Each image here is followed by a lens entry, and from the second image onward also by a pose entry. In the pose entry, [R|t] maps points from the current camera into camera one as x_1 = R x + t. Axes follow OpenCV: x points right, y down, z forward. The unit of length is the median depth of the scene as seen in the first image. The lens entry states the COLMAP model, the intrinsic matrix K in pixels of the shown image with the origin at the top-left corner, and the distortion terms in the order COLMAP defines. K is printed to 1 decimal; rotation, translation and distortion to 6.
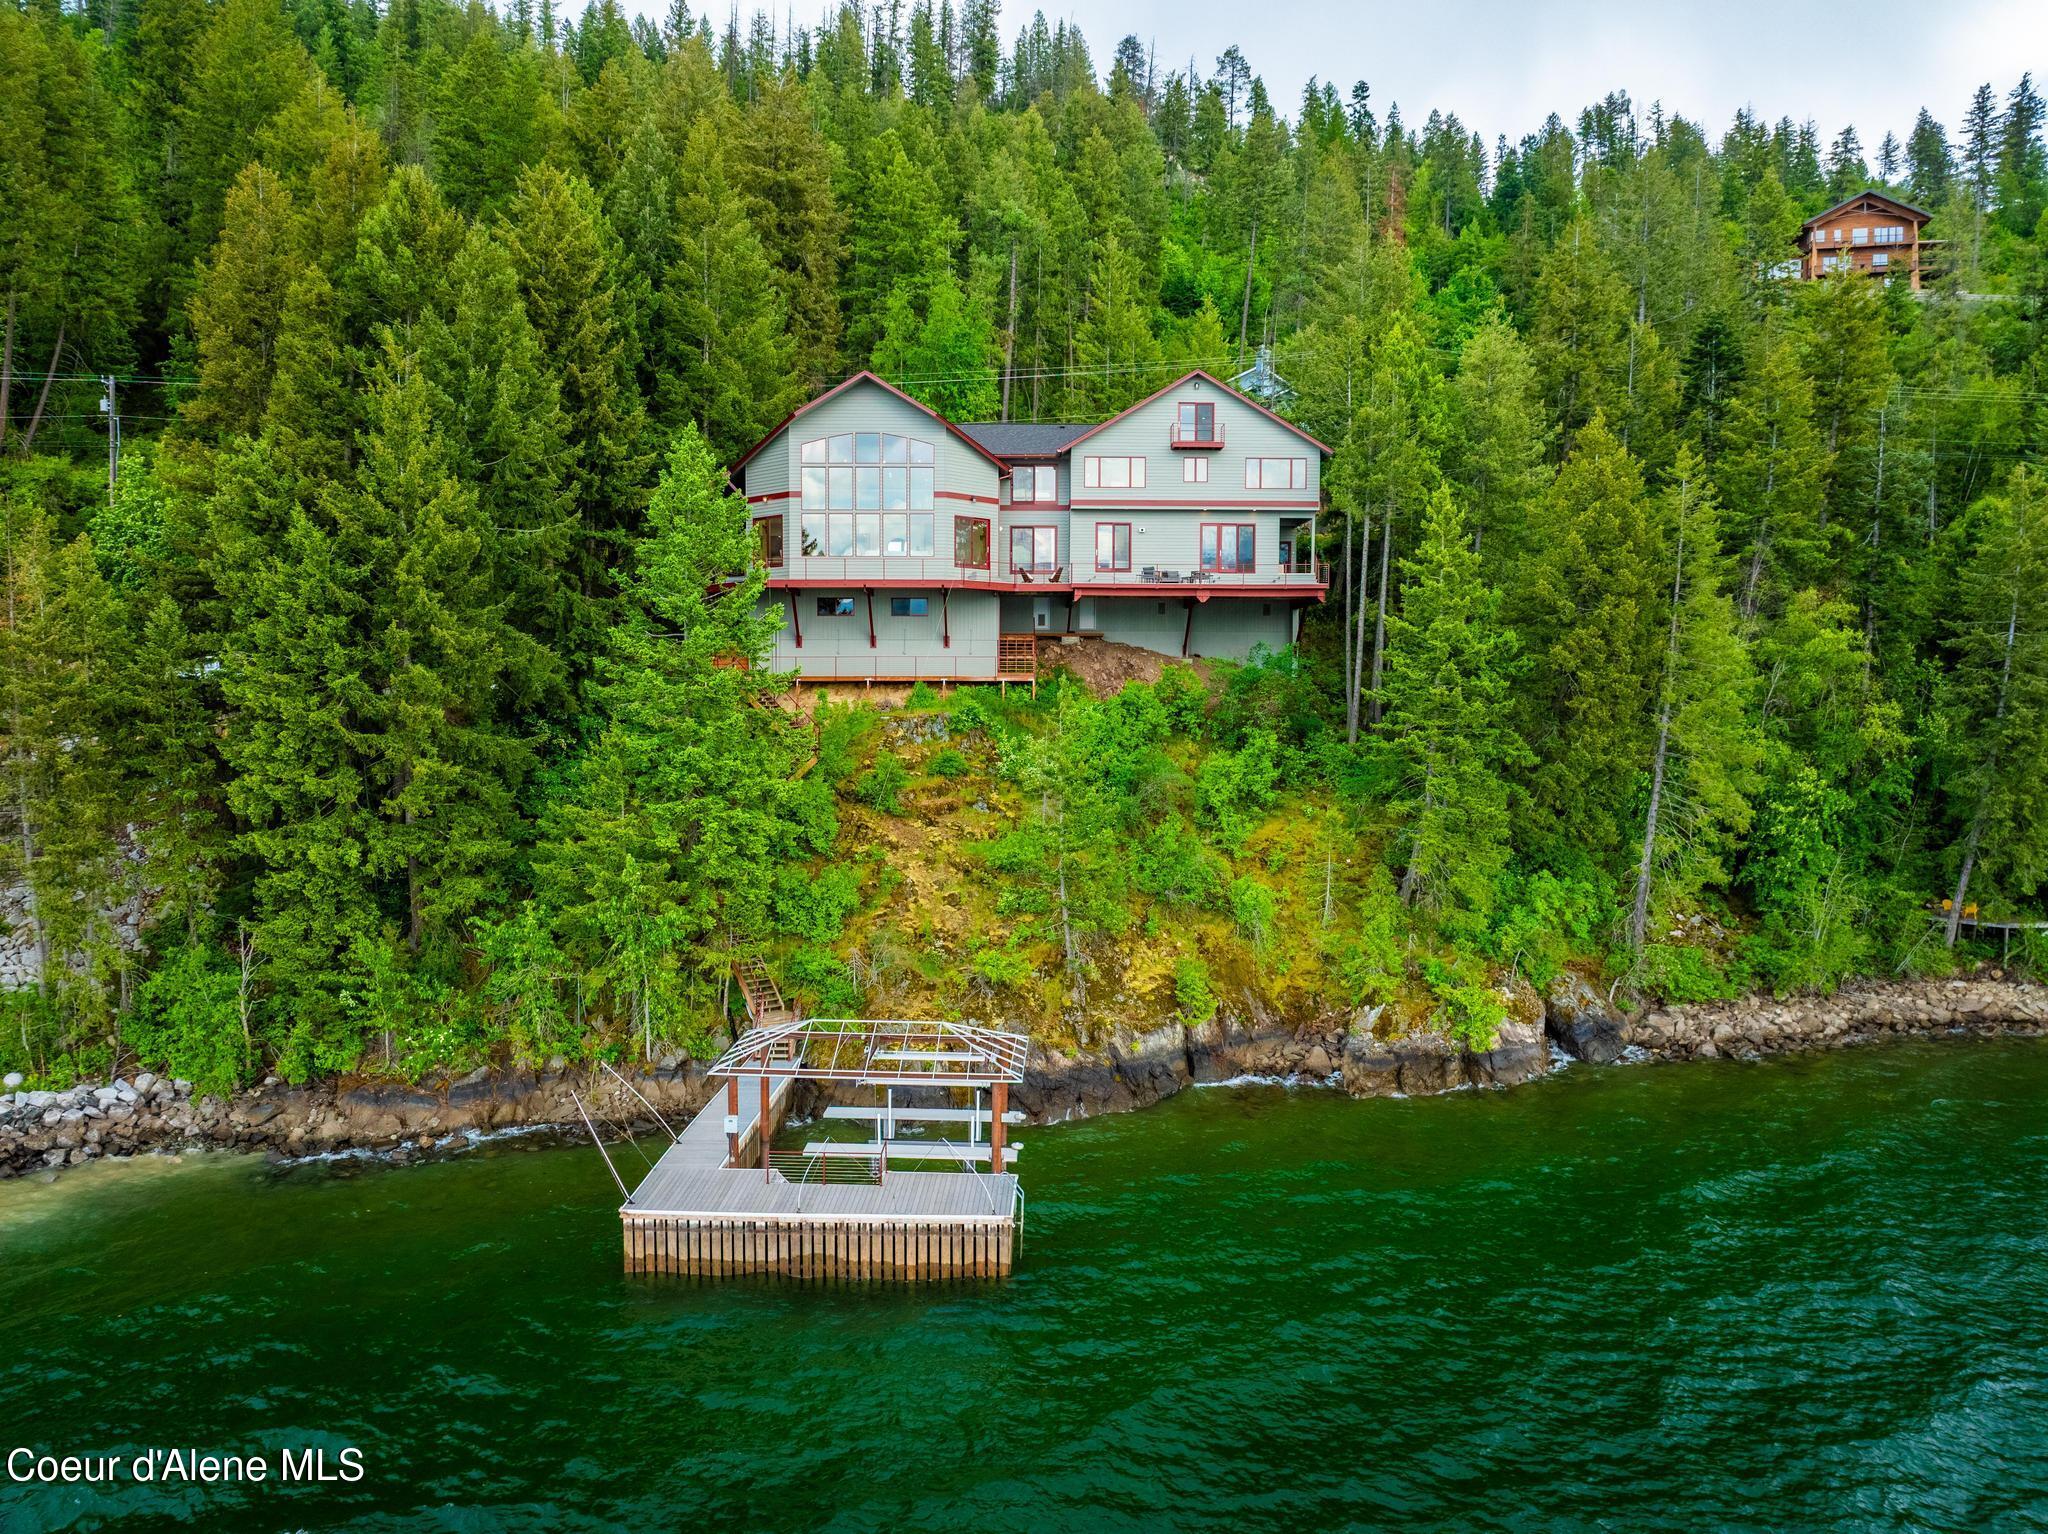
lens RADIAL K [[1439.5, 0, 1024.0], [0, 1439.5, 772.2], [0, 0, 1]] dist [-0.042622, 0.004115]
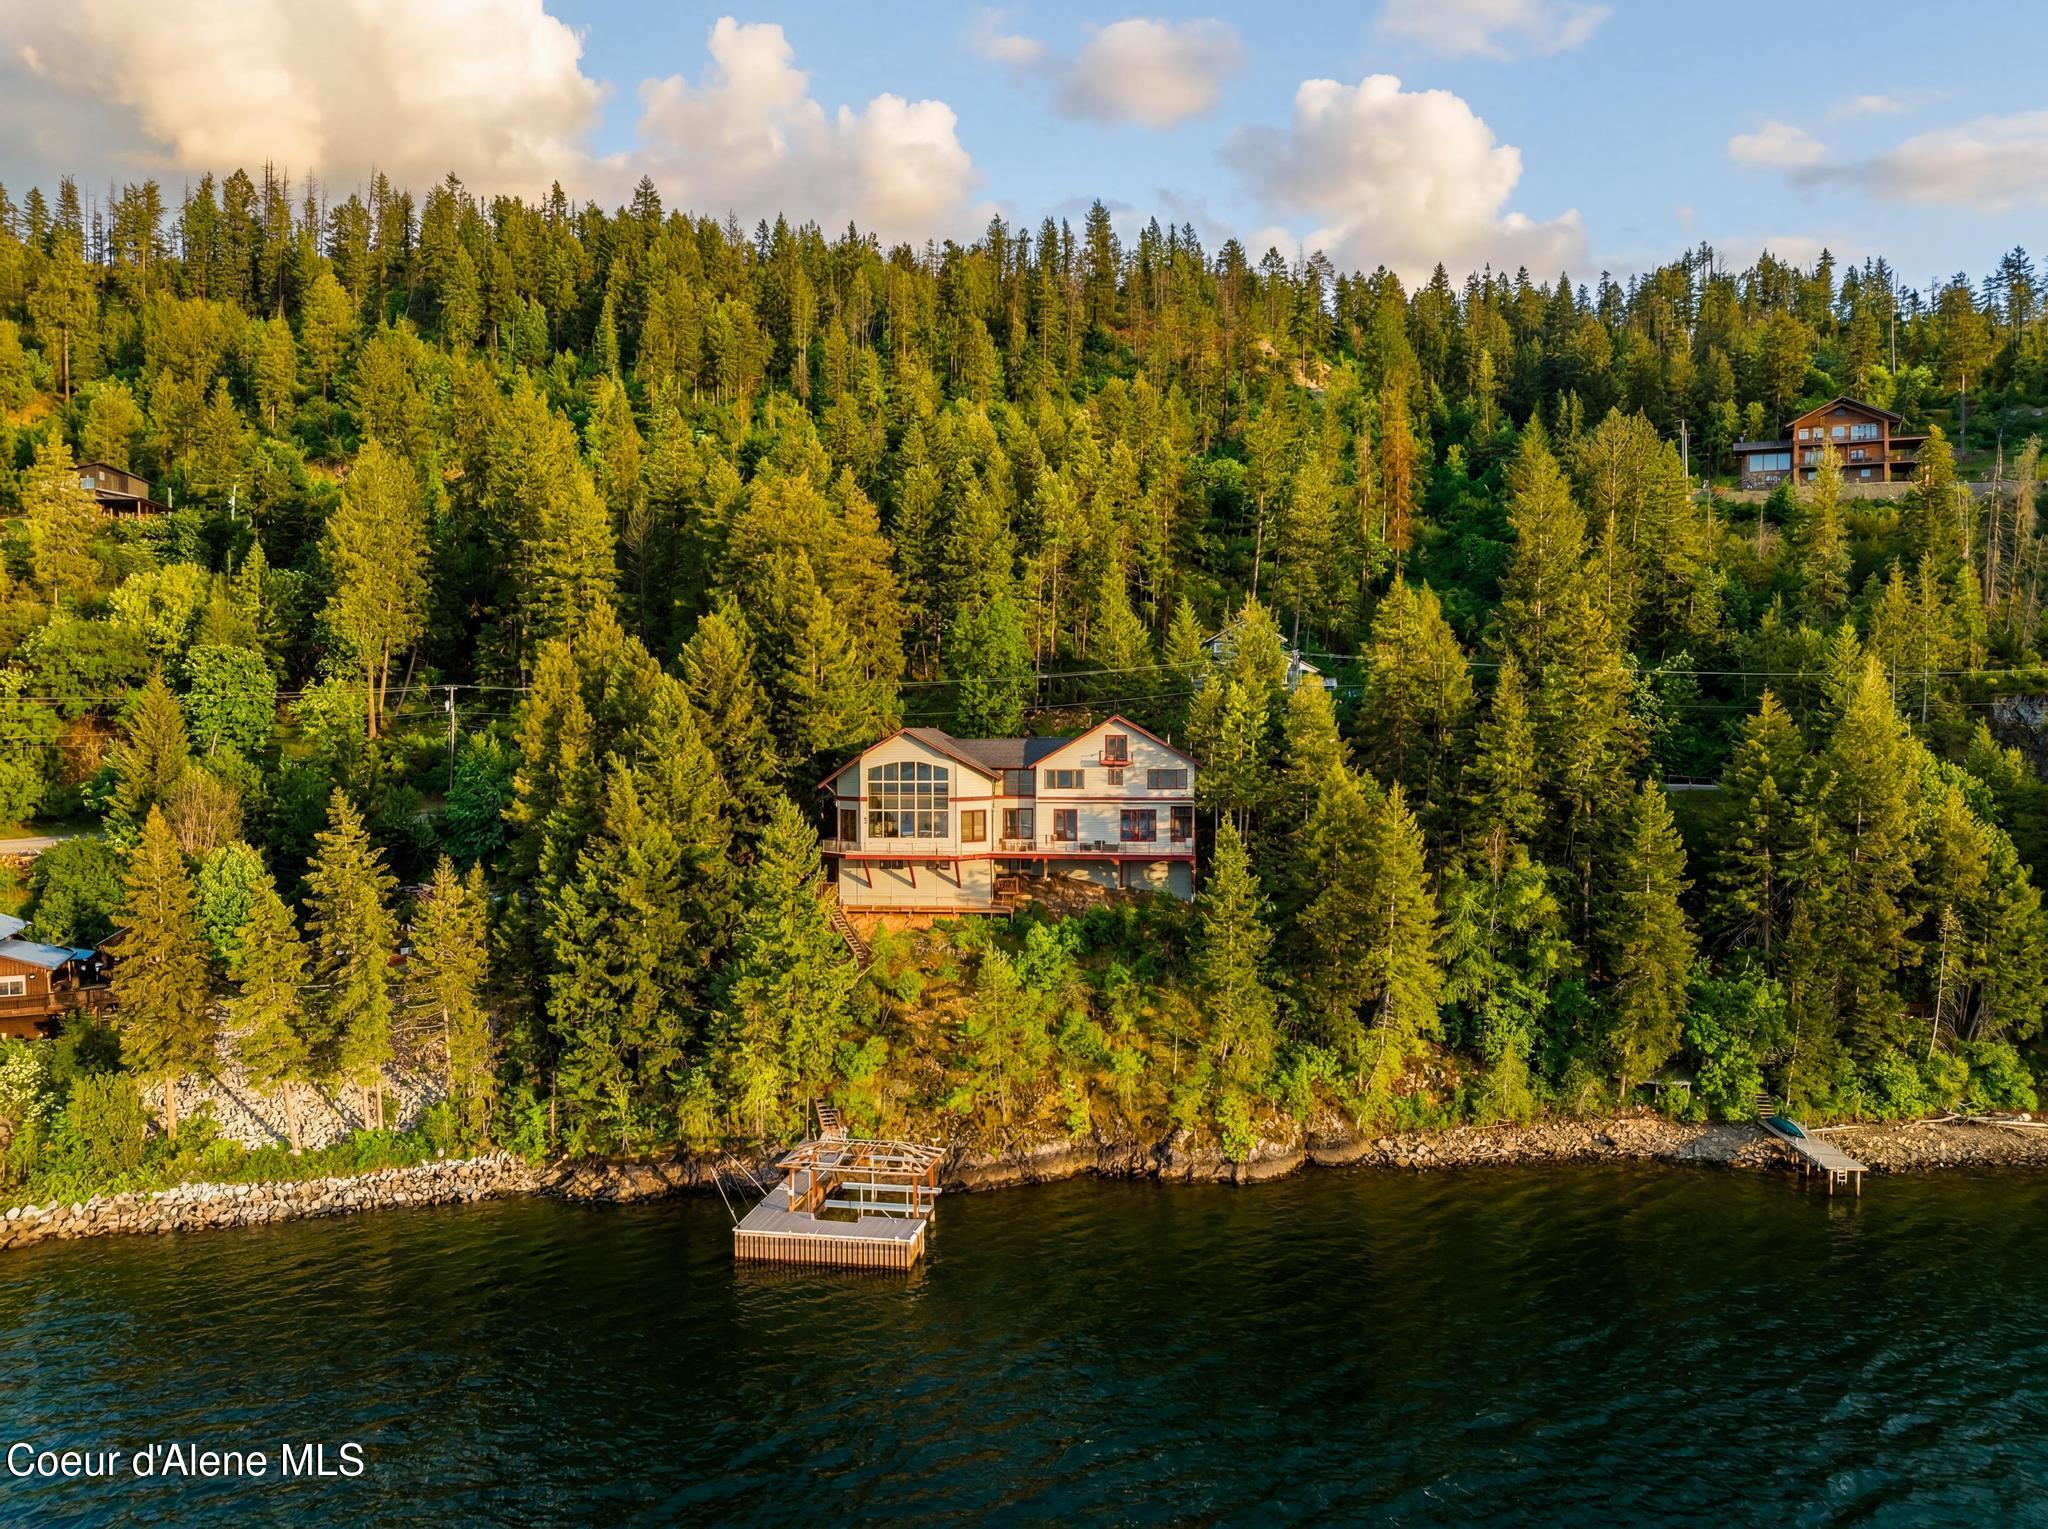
lens RADIAL K [[1443.4, 0, 1031.0], [0, 1443.4, 759.4], [0, 0, 1]] dist [-0.038057, 0.001408]
pose [[0.991510, -0.002745, -0.130004, 0.242743], [-0.002827, 0.999086, -0.042655, -0.169260], [0.130003, 0.042660, 0.990595, -0.607316]]
